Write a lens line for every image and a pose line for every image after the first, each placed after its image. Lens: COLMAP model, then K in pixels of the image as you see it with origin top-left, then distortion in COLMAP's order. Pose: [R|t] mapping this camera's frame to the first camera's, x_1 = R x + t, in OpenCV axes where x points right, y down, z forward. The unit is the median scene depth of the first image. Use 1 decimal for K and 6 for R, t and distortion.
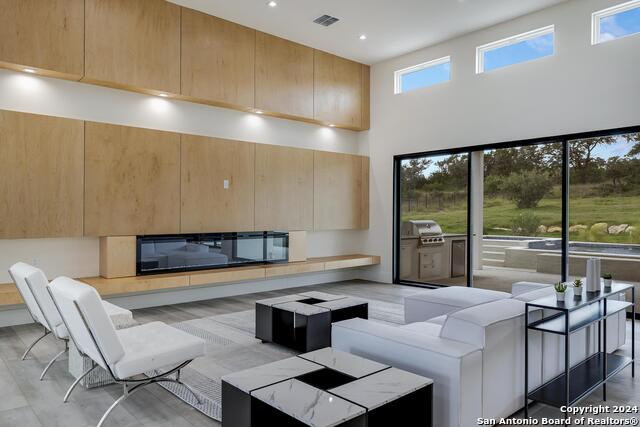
lens RADIAL K [[459.7, 0, 316.9], [0, 459.7, 212.3], [0, 0, 1]] dist [0.010487, -0.000030]
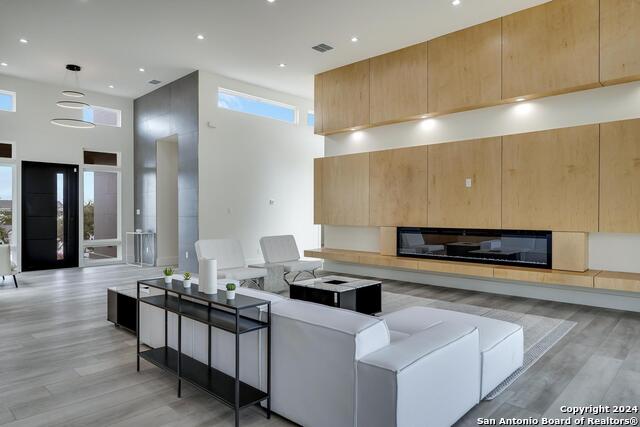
lens RADIAL K [[407.8, 0, 318.1], [0, 407.8, 214.8], [0, 0, 1]] dist [-0.009365, 0.000199]
pose [[0.086530, 0.002064, -0.996247, 0.645258], [0.003019, 0.999993, 0.002334, 0.008264], [0.996245, -0.003210, 0.086523, 0.528650]]
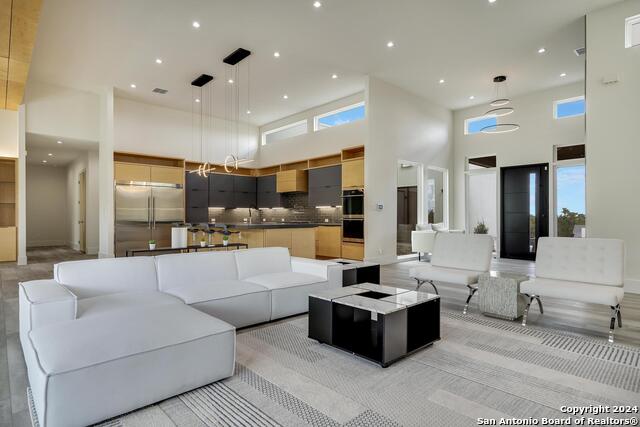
lens RADIAL K [[342.7, 0, 324.1], [0, 342.7, 216.1], [0, 0, 1]] dist [0.009580, -0.000380]
pose [[-0.999888, -0.005010, -0.014098, 0.055441], [-0.005022, 0.999987, 0.000816, 0.027691], [0.014094, 0.000887, -0.999900, 0.992909]]
